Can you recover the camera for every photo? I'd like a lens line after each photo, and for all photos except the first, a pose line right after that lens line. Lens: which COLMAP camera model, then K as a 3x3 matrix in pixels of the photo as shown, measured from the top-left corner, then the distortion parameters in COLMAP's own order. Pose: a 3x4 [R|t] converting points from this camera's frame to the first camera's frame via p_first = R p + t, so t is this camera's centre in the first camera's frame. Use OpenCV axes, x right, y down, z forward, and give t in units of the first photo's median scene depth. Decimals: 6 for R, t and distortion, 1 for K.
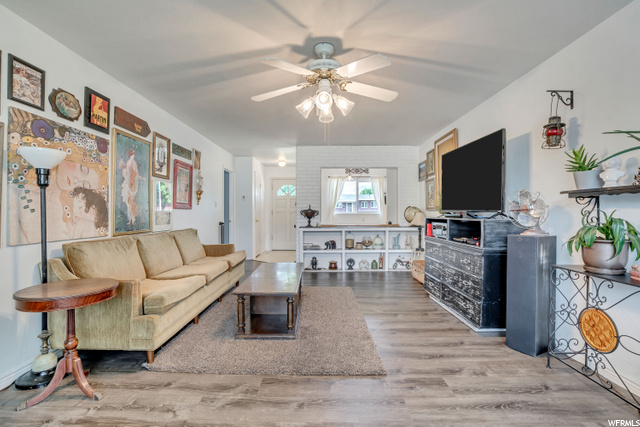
lens RADIAL K [[302.5, 0, 317.0], [0, 302.5, 212.2], [0, 0, 1]] dist [-0.036972, 0.010165]
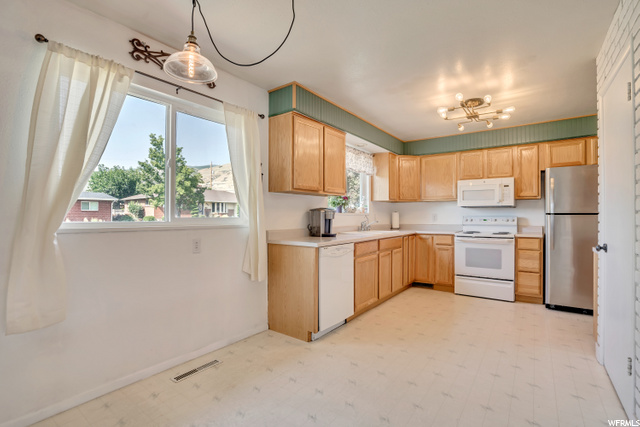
lens RADIAL K [[302.5, 0, 316.4], [0, 302.5, 216.1], [0, 0, 1]] dist [-0.036972, 0.010165]
pose [[0.582385, -0.001786, 0.812911, -0.009762], [0.003221, 0.999995, -0.000110, -0.004279], [-0.812907, 0.002683, 0.582388, 0.752675]]
